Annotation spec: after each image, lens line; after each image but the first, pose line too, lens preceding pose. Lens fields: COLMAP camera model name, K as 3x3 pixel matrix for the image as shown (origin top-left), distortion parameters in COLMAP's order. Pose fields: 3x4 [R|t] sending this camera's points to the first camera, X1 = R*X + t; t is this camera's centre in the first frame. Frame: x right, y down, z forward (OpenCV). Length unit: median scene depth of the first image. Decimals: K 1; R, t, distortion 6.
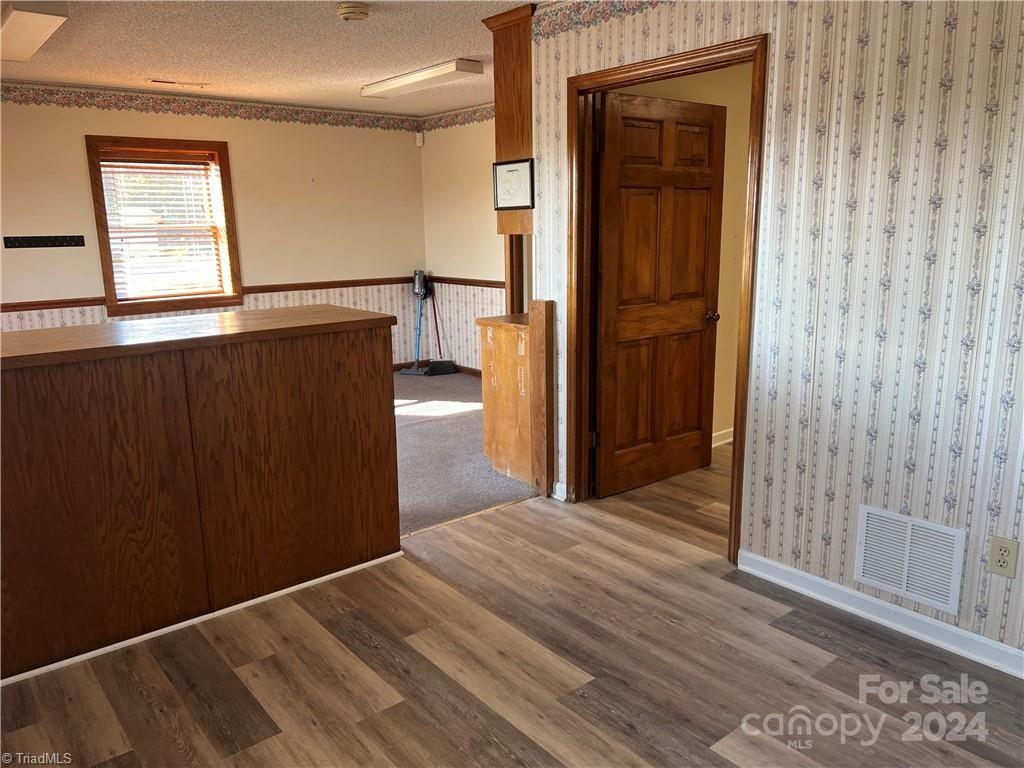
lens RADIAL K [[763.7, 0, 503.6], [0, 763.7, 378.8], [0, 0, 1]] dist [0.022894, -0.001527]
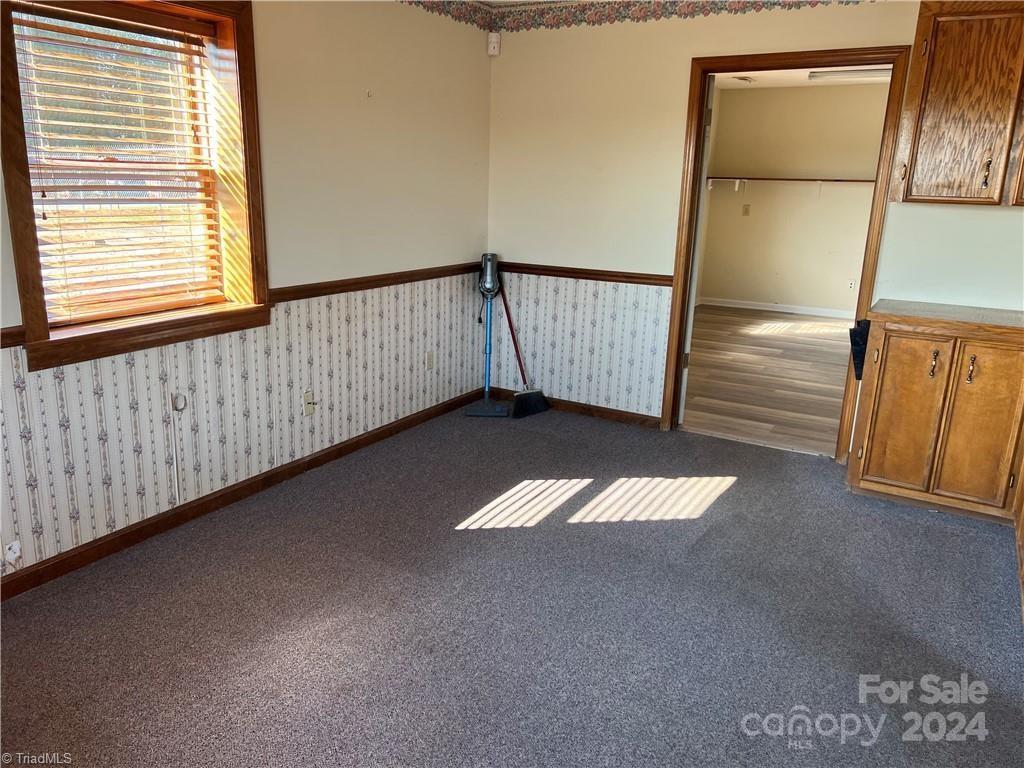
lens RADIAL K [[763.7, 0, 514.9], [0, 763.7, 383.5], [0, 0, 1]] dist [0.022894, -0.001527]
pose [[0.935673, -0.046259, 0.349824, -0.331268], [0.023285, 0.997303, 0.069598, -0.079238], [-0.352100, -0.056975, 0.934227, 0.395749]]
